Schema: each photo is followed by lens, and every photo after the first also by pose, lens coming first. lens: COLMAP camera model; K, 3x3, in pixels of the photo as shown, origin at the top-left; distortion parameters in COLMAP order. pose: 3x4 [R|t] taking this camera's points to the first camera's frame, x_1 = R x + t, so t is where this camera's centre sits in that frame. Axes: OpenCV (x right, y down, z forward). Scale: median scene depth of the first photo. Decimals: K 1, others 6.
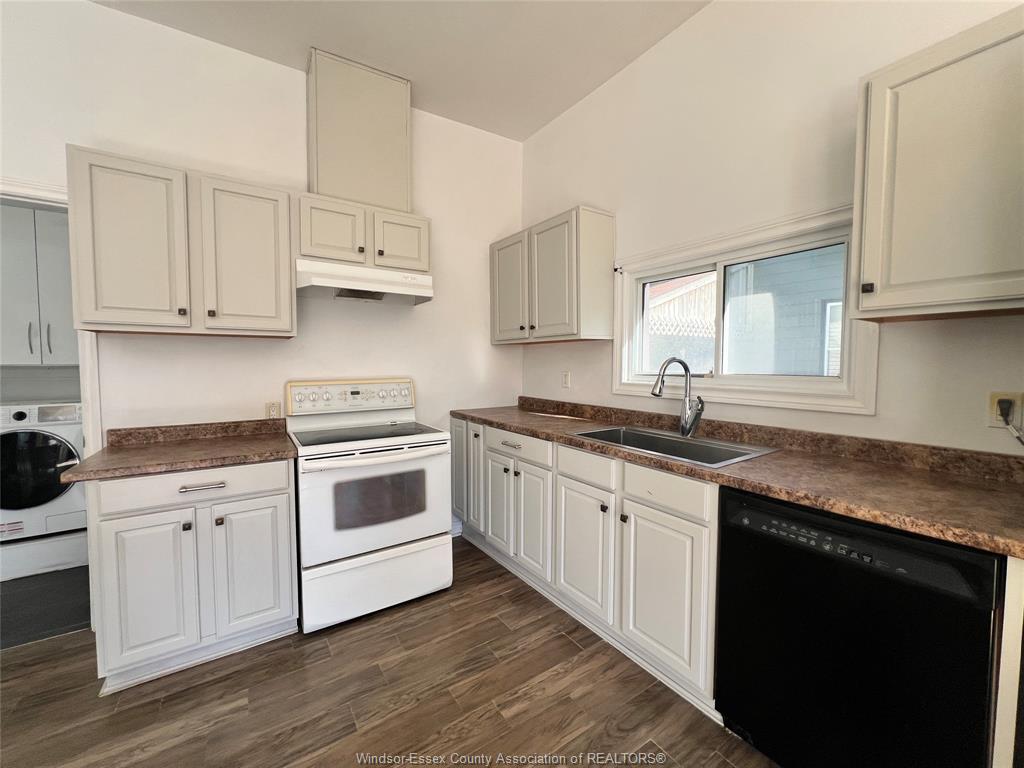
lens RADIAL K [[408.2, 0, 510.1], [0, 408.2, 382.8], [0, 0, 1]] dist [-0.003974, -0.000005]
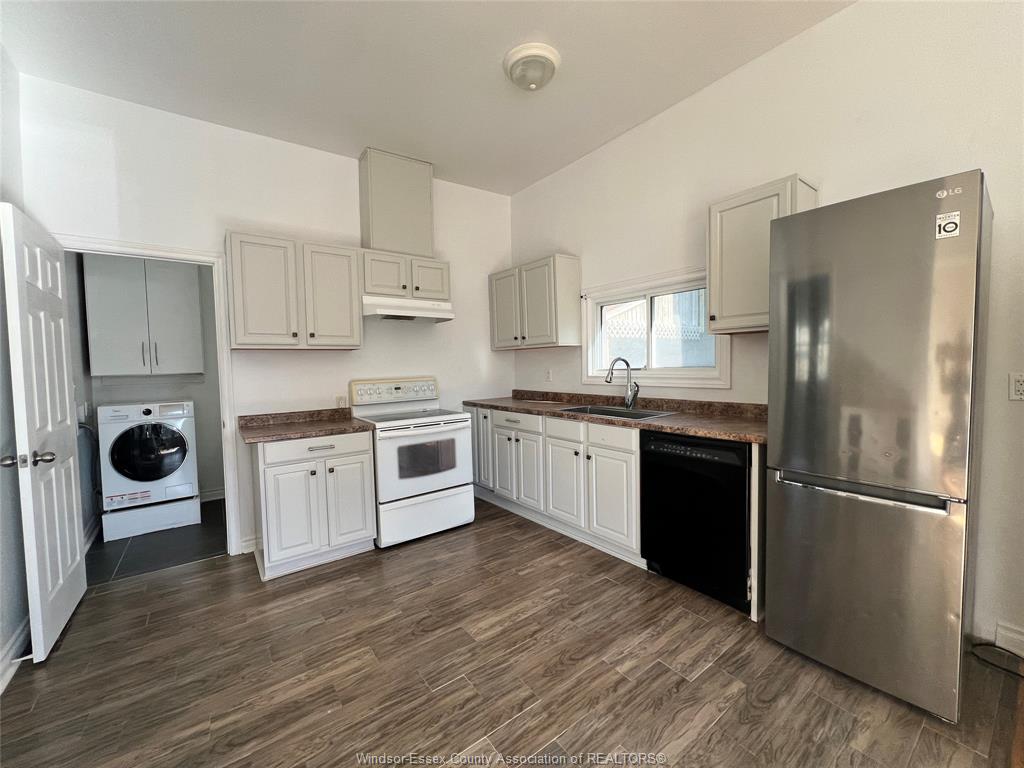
lens RADIAL K [[408.2, 0, 510.1], [0, 408.2, 382.8], [0, 0, 1]] dist [-0.003974, -0.000005]
pose [[0.998165, -0.026339, 0.054522, -0.090745], [0.026649, 0.999632, -0.004976, 0.027925], [-0.054371, 0.006420, 0.998500, -0.484585]]
